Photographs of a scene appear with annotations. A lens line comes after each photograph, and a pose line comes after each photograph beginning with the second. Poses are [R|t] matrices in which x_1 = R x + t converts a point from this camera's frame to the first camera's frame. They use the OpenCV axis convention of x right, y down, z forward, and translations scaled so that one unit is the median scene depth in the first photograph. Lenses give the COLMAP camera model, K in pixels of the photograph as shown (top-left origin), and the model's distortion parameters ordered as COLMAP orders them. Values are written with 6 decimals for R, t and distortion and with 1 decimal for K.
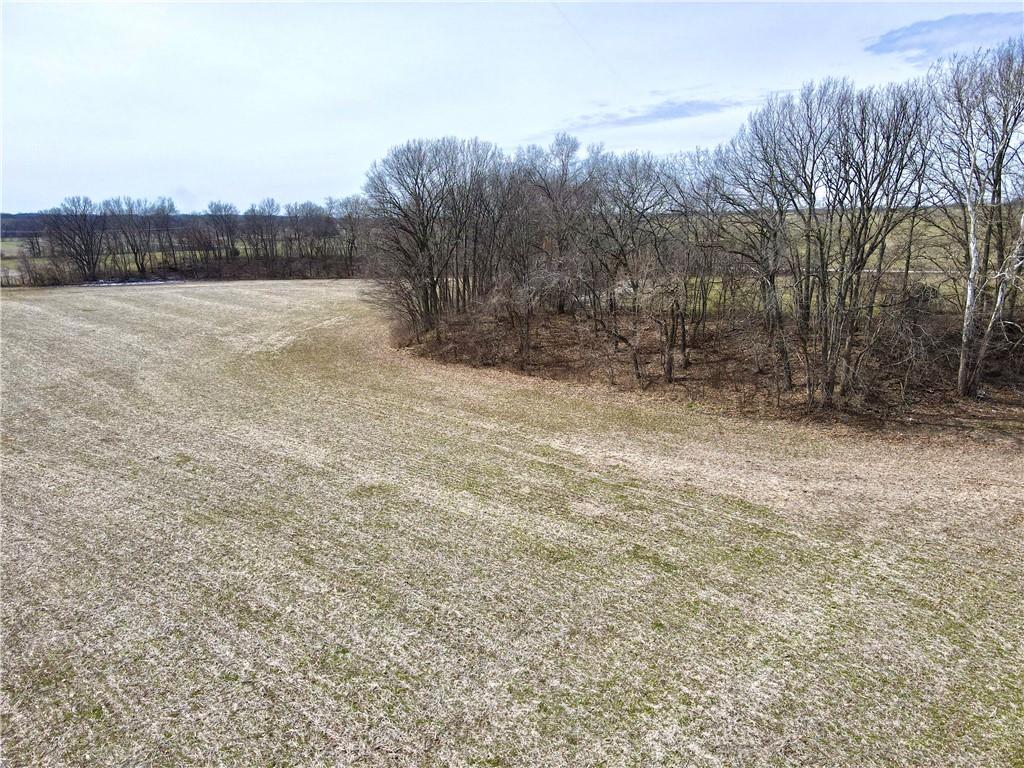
lens RADIAL K [[743.6, 0, 512.7], [0, 743.6, 389.6], [0, 0, 1]] dist [0.037869, -0.029797]
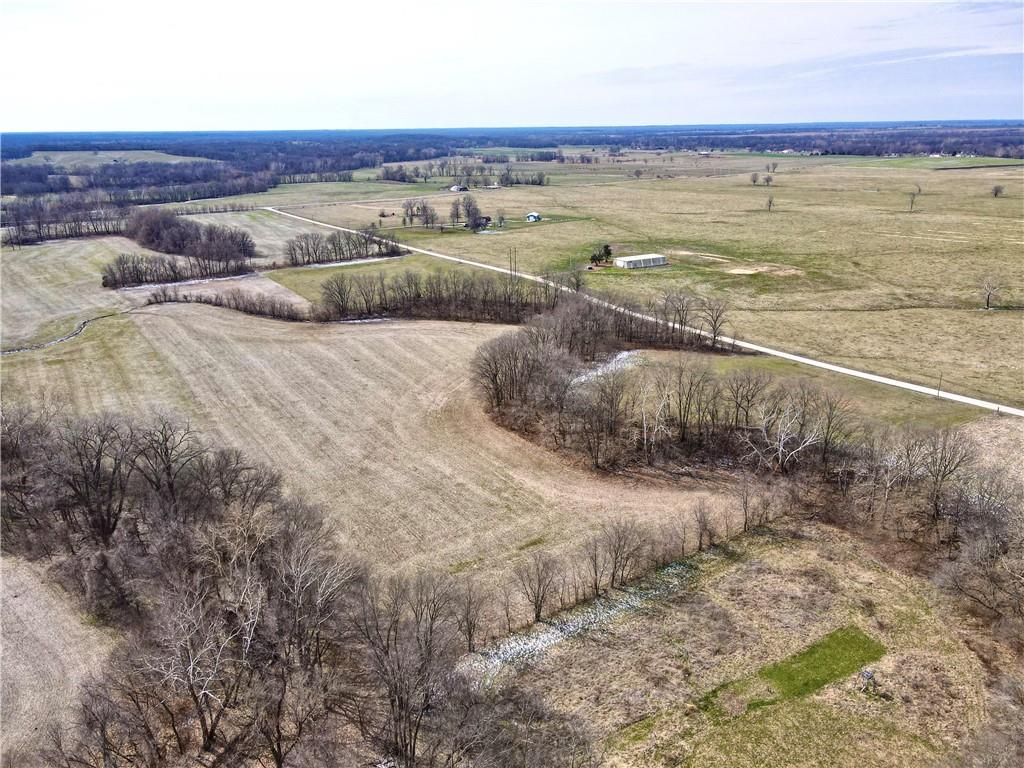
lens RADIAL K [[743.6, 0, 510.2], [0, 743.6, 384.3], [0, 0, 1]] dist [0.037869, -0.029797]
pose [[0.976661, 0.066850, -0.204121, 0.594131], [-0.043986, 0.992442, 0.114565, -0.600226], [0.210237, -0.102912, 0.972219, -1.941867]]
